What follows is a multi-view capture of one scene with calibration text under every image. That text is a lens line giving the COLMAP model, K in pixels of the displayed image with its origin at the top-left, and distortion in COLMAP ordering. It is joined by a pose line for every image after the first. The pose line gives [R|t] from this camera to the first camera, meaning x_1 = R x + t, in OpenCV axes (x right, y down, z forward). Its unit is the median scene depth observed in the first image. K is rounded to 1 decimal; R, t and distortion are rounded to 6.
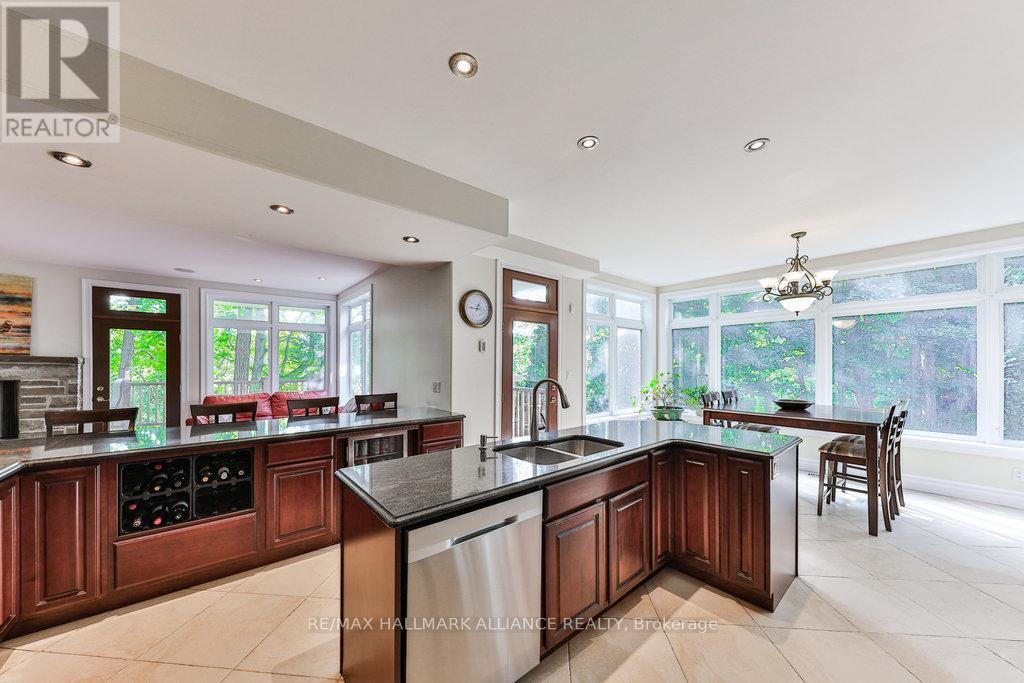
lens RADIAL K [[354.8, 0, 512.5], [0, 354.8, 364.2], [0, 0, 1]] dist [0.000152, -0.000012]
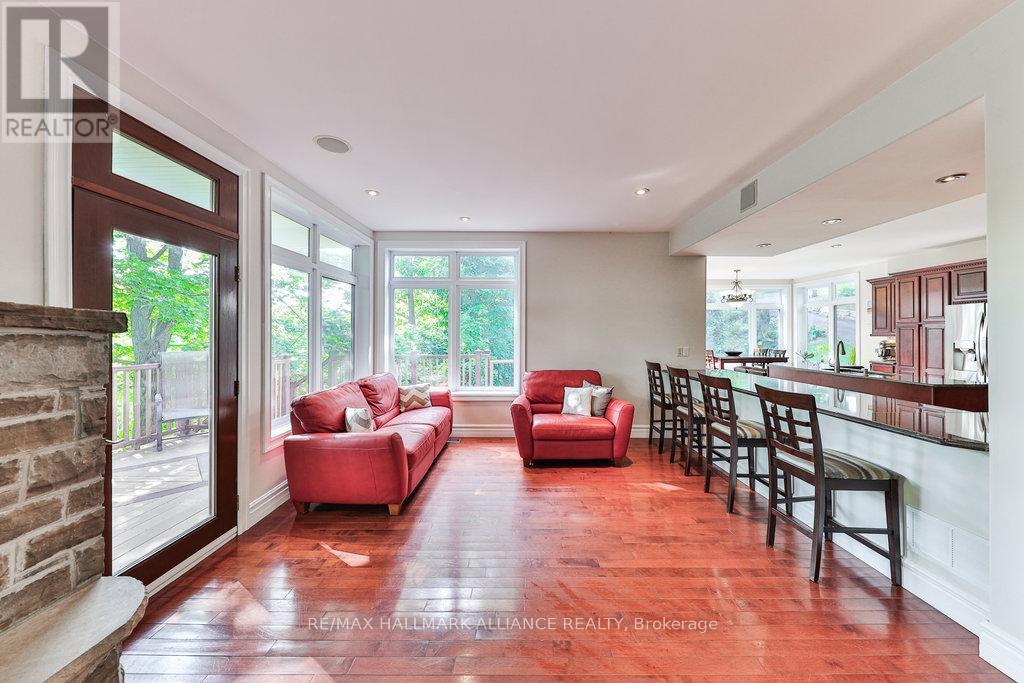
lens RADIAL K [[352.1, 0, 513.8], [0, 352.1, 332.3], [0, 0, 1]] dist [-0.001045, -0.000239]
pose [[0.638752, 0.001071, 0.769412, -1.274163], [-0.000856, 0.999999, -0.000680, -0.001504], [-0.769412, -0.000224, 0.638753, 0.549728]]
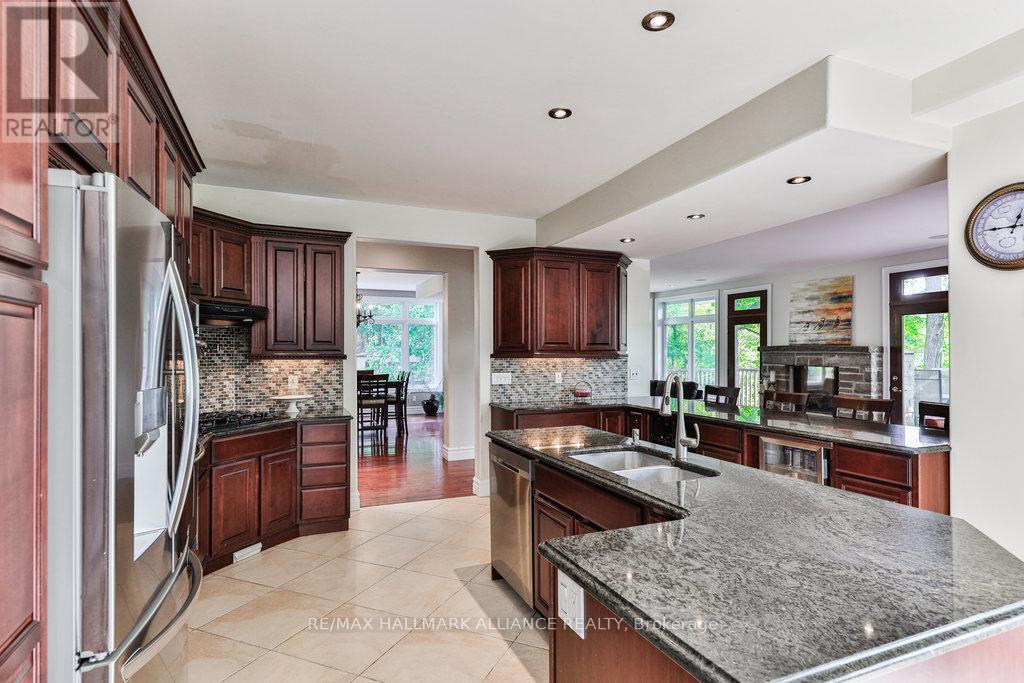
lens RADIAL K [[531.6, 0, 512.1], [0, 531.6, 353.0], [0, 0, 1]] dist [0.000357, 0.000007]
pose [[-0.297348, -0.001968, -0.954767, 0.584746], [0.002318, 0.999993, -0.002784, 0.001634], [0.954766, -0.003041, -0.297341, 0.477243]]
